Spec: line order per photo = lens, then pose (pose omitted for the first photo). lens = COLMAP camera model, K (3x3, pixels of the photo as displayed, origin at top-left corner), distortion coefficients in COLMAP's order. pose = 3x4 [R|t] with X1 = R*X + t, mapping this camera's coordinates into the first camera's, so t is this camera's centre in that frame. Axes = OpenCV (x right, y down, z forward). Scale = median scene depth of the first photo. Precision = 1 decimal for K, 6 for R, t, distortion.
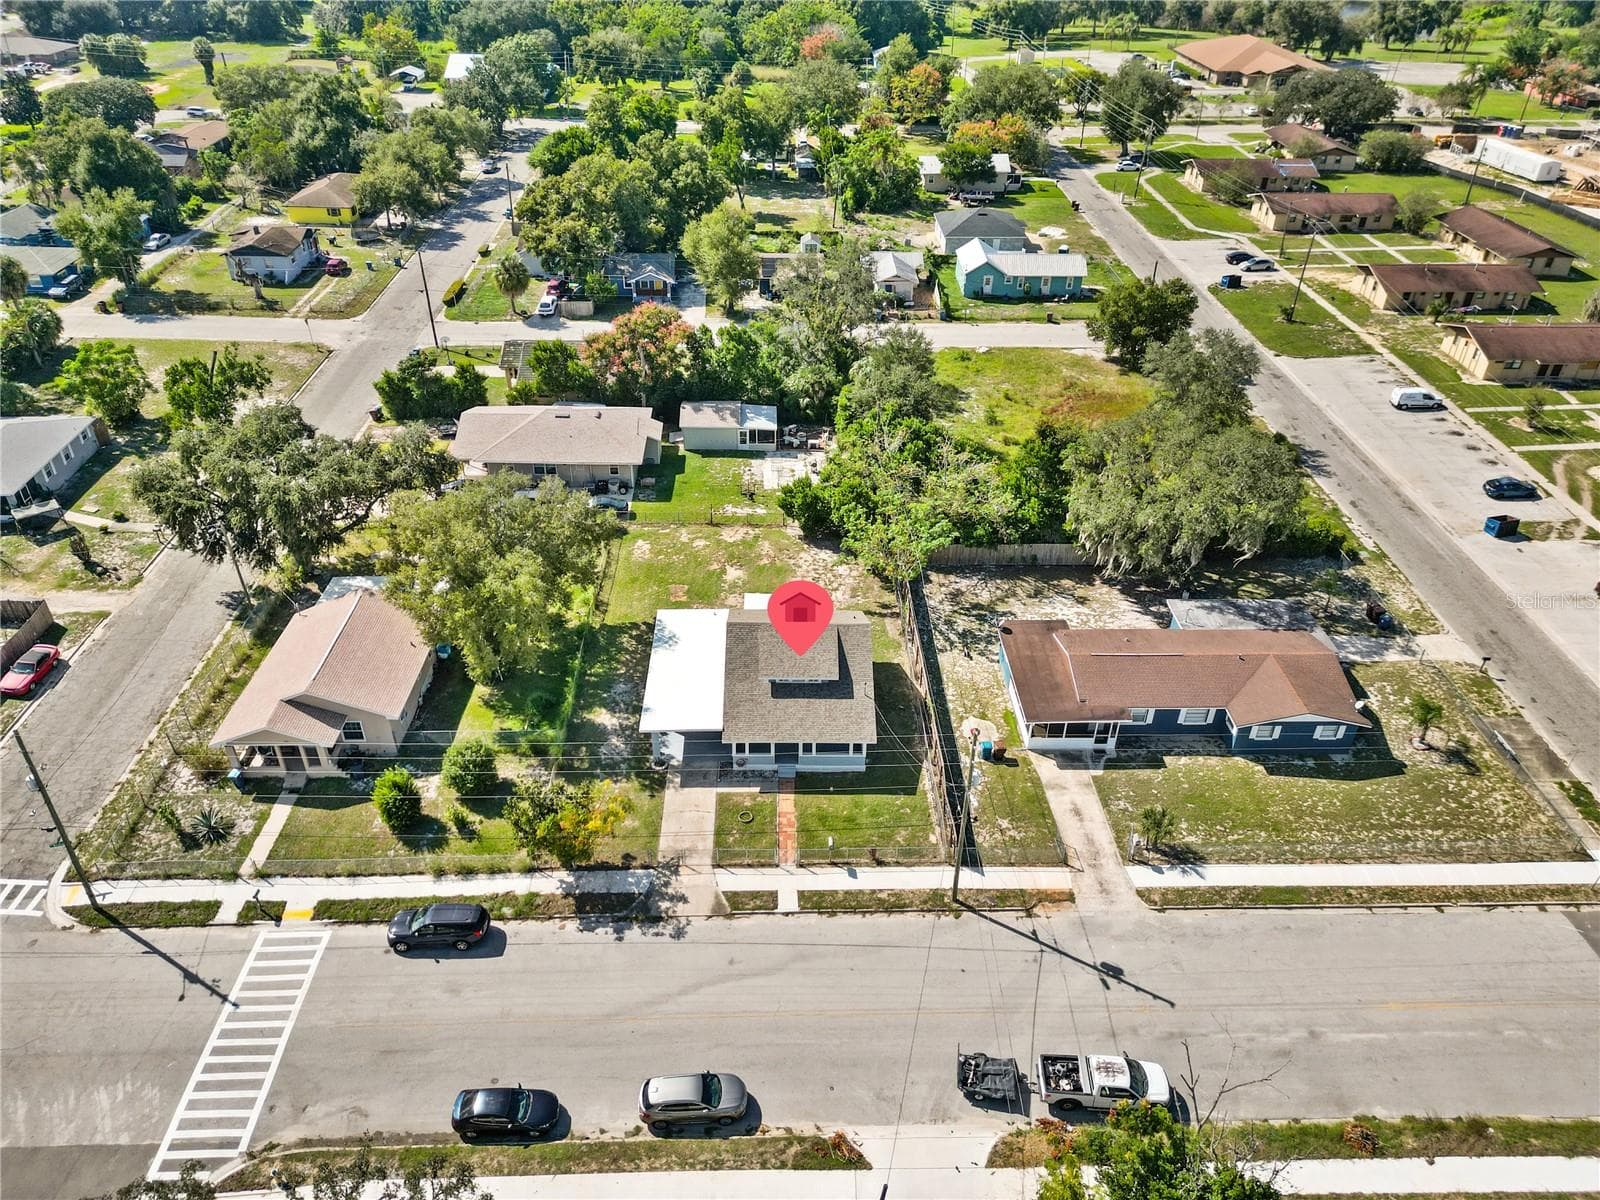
lens RADIAL K [[1117.1, 0, 792.5], [0, 1117.1, 603.7], [0, 0, 1]] dist [0.061254, -0.052044]
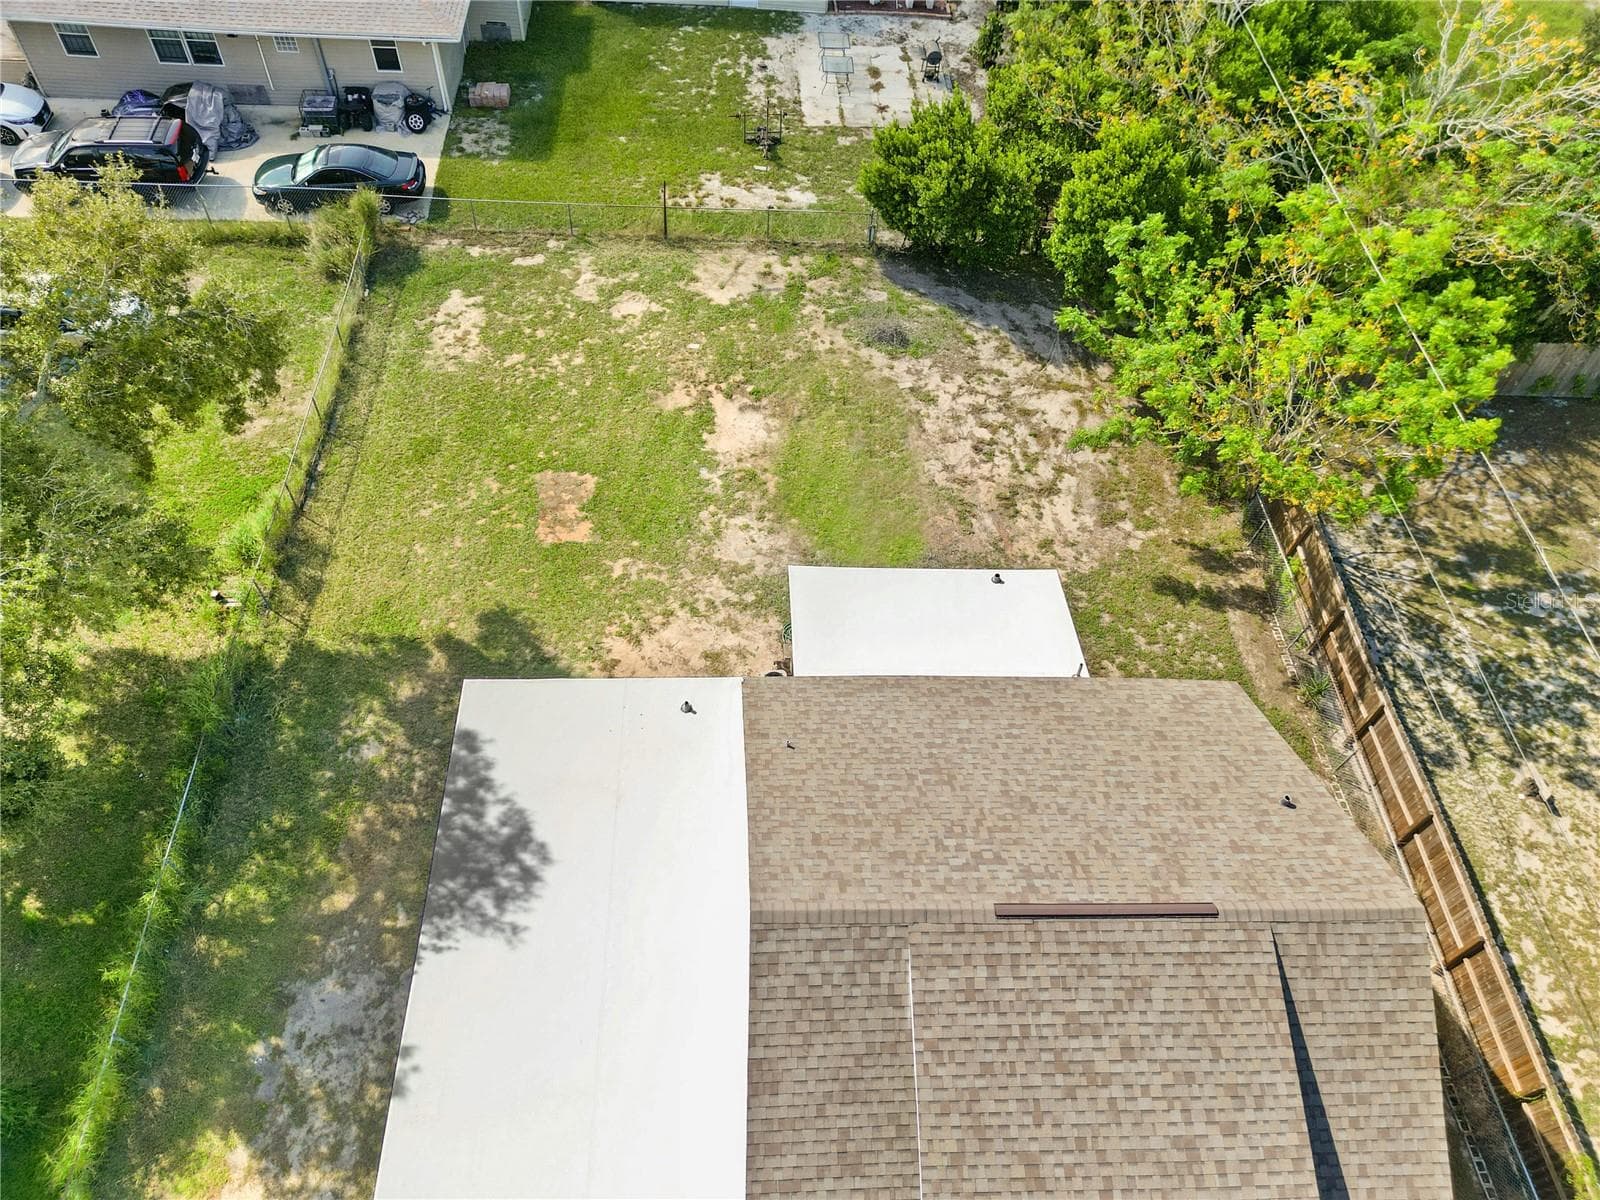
lens RADIAL K [[1109.6, 0, 793.7], [0, 1109.6, 621.7], [0, 0, 1]] dist [0.052045, -0.056424]
pose [[0.999138, 0.009167, 0.040480, -0.039510], [-0.022487, 0.939321, 0.342303, -0.069162], [-0.034886, -0.342918, 0.938717, 0.547388]]
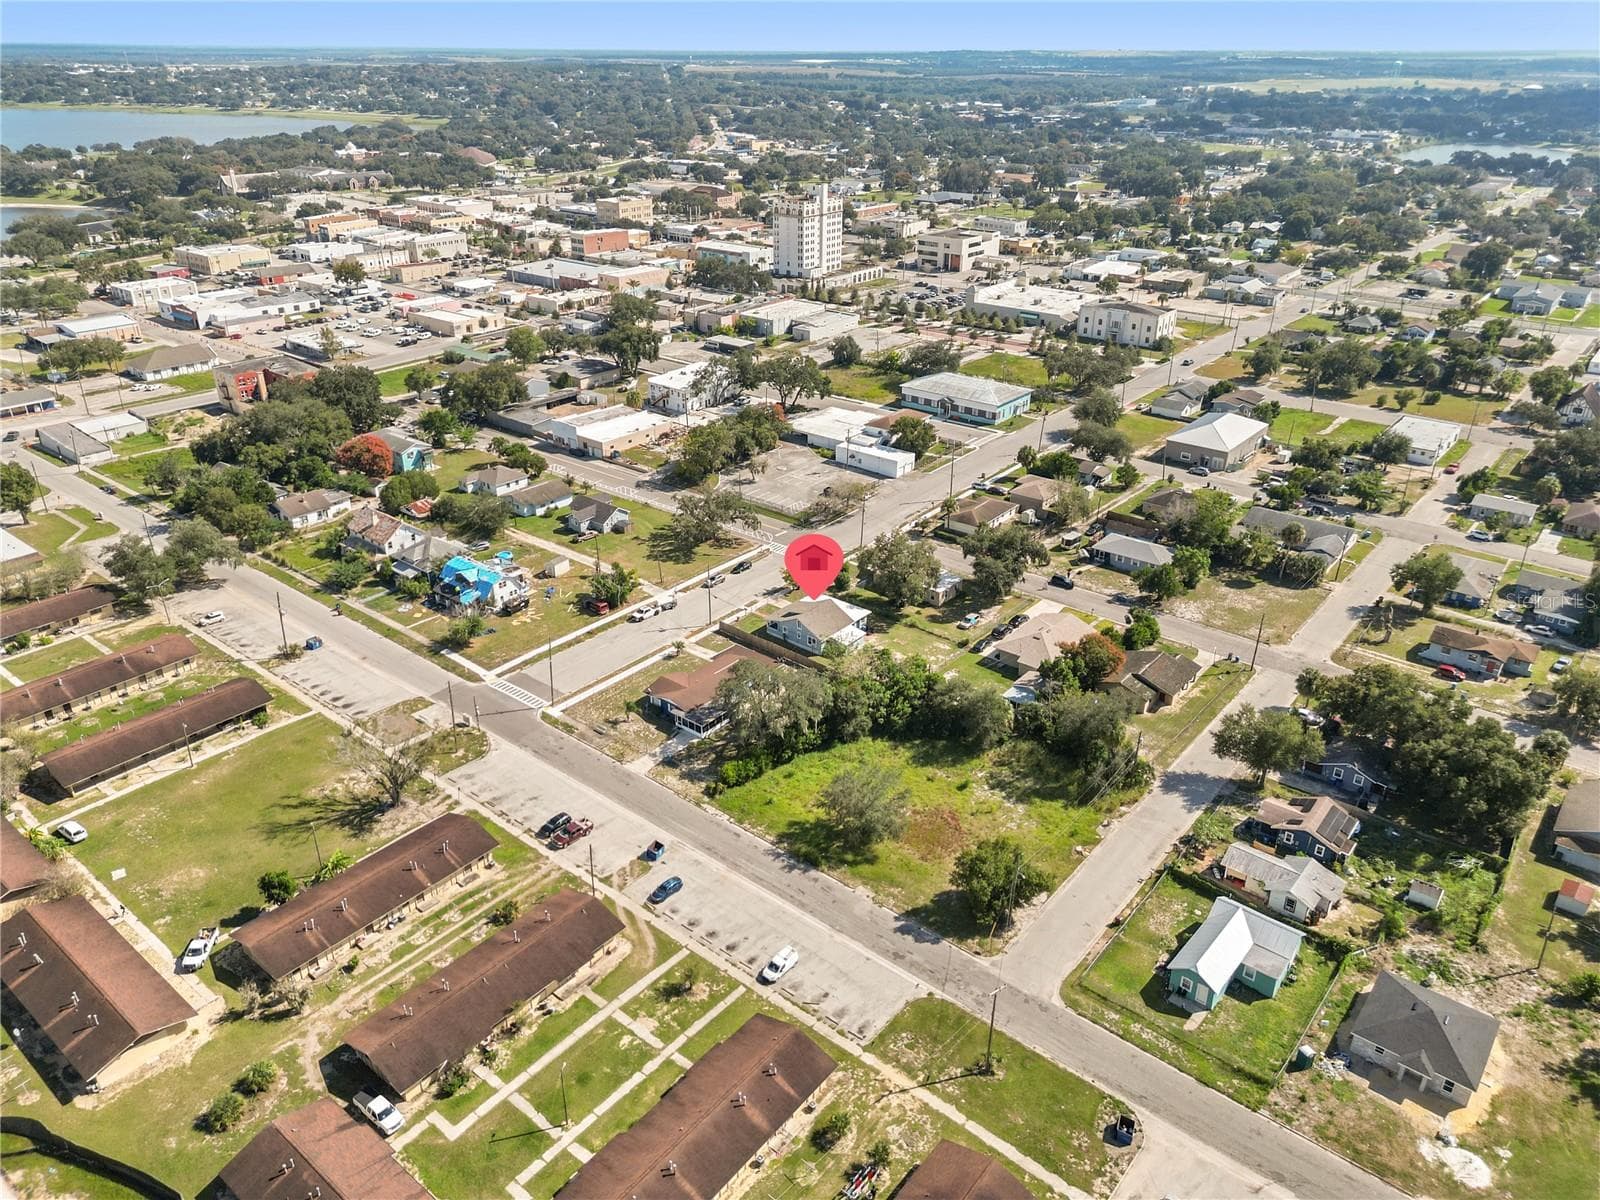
lens RADIAL K [[1117.1, 0, 792.5], [0, 1117.1, 603.7], [0, 0, 1]] dist [0.061254, -0.052044]
pose [[-0.656147, 0.319785, -0.683526, 1.260335], [-0.434846, 0.580051, 0.688803, -1.221648], [0.616749, 0.749185, -0.241541, 1.075404]]
